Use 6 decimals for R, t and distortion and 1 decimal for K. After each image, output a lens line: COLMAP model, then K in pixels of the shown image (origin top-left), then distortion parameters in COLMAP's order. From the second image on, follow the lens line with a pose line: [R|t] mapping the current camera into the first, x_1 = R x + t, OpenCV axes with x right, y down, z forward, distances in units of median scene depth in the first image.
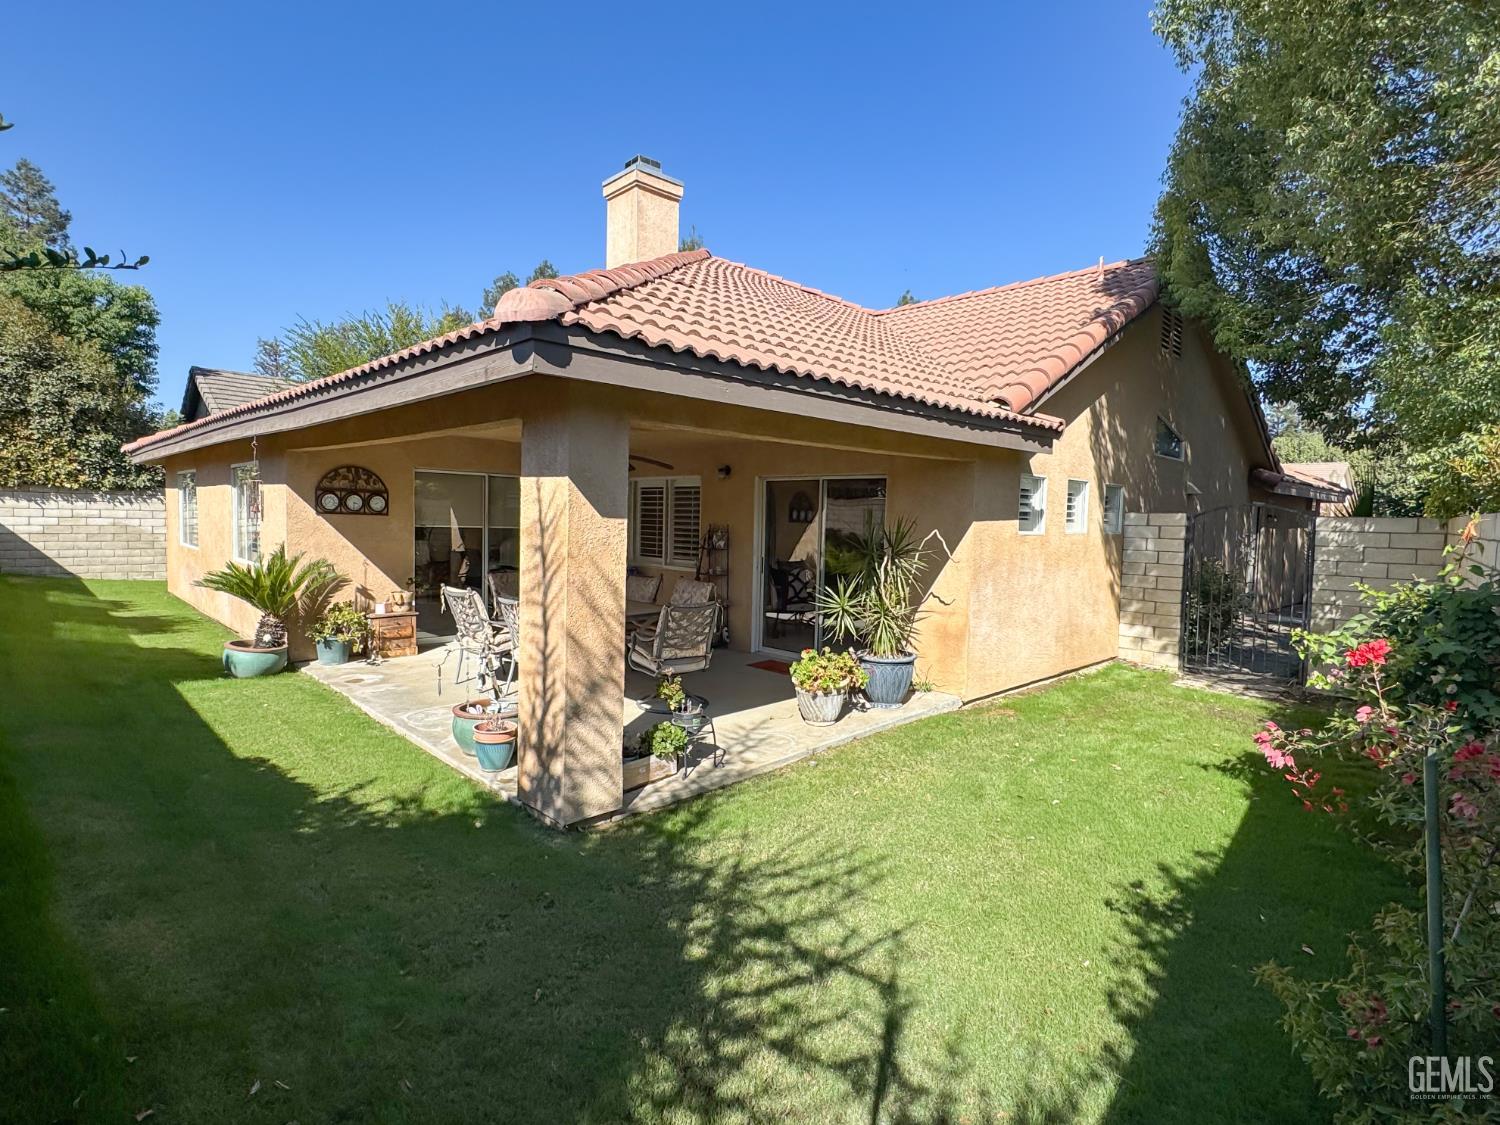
lens RADIAL K [[761.3, 0, 748.4], [0, 761.3, 554.2], [0, 0, 1]] dist [-0.000995, 0.000006]
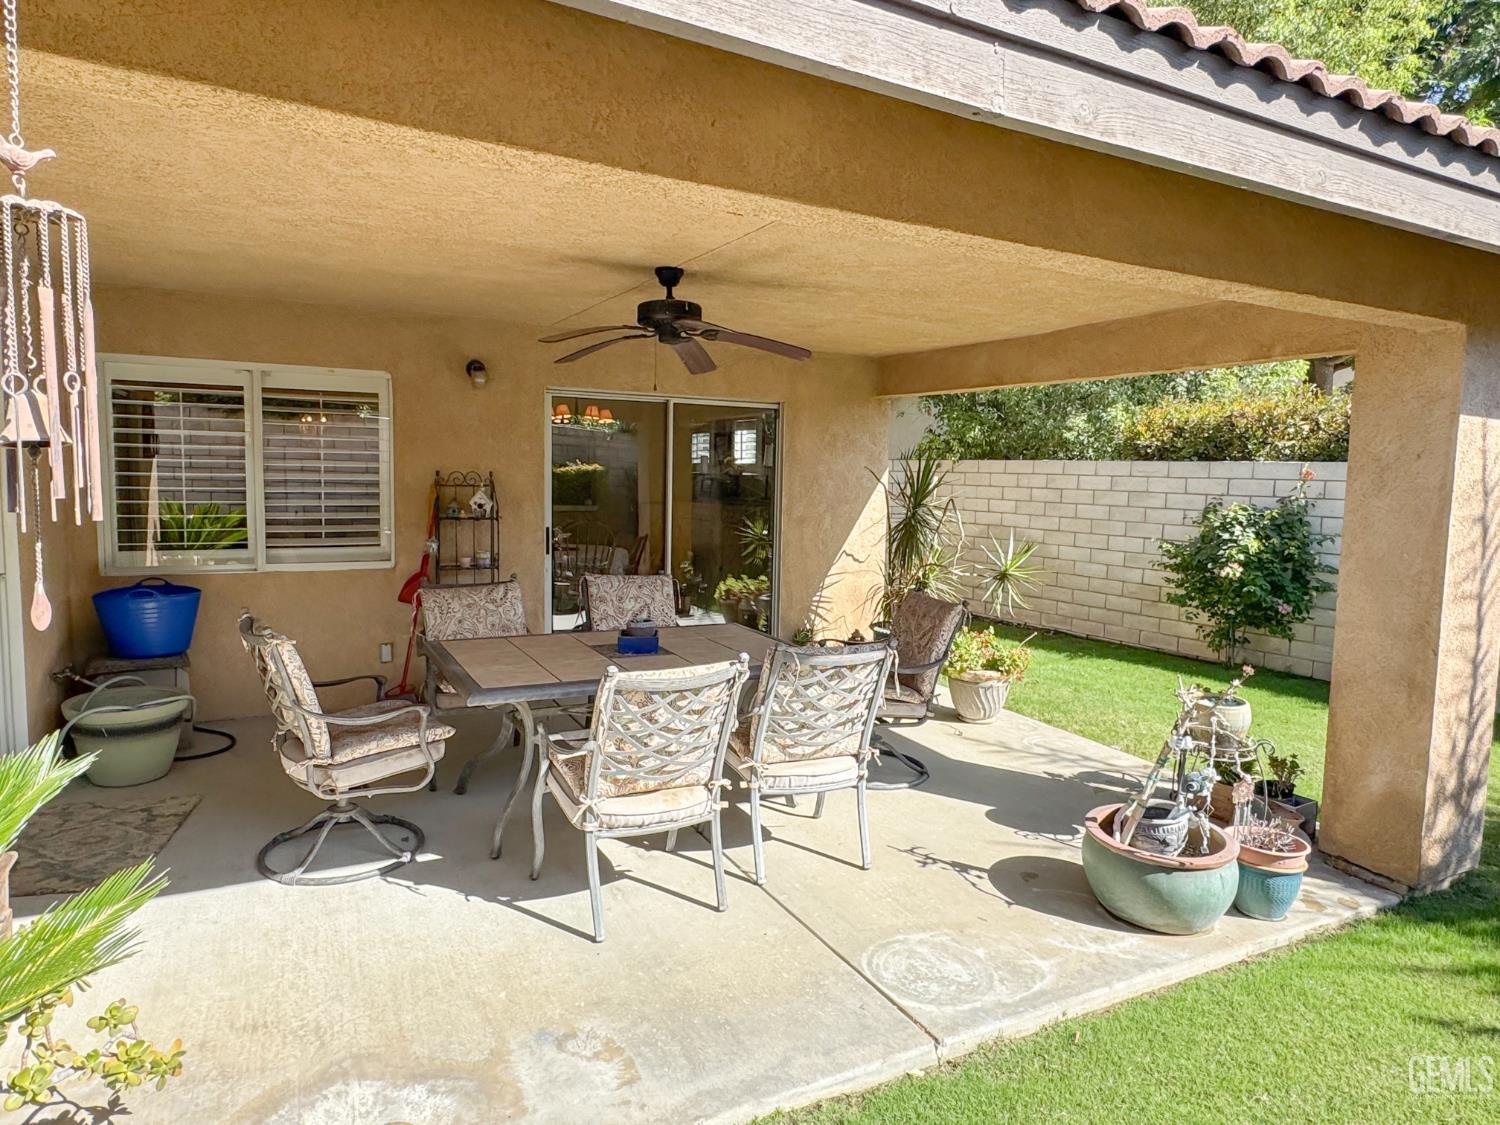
lens RADIAL K [[907.0, 0, 748.7], [0, 907.0, 565.8], [0, 0, 1]] dist [0.007507, 0.001357]
pose [[0.282728, -0.118311, 0.951876, -1.280700], [0.035778, 0.992974, 0.112792, -0.085002], [-0.958533, 0.002166, 0.284975, 1.408087]]
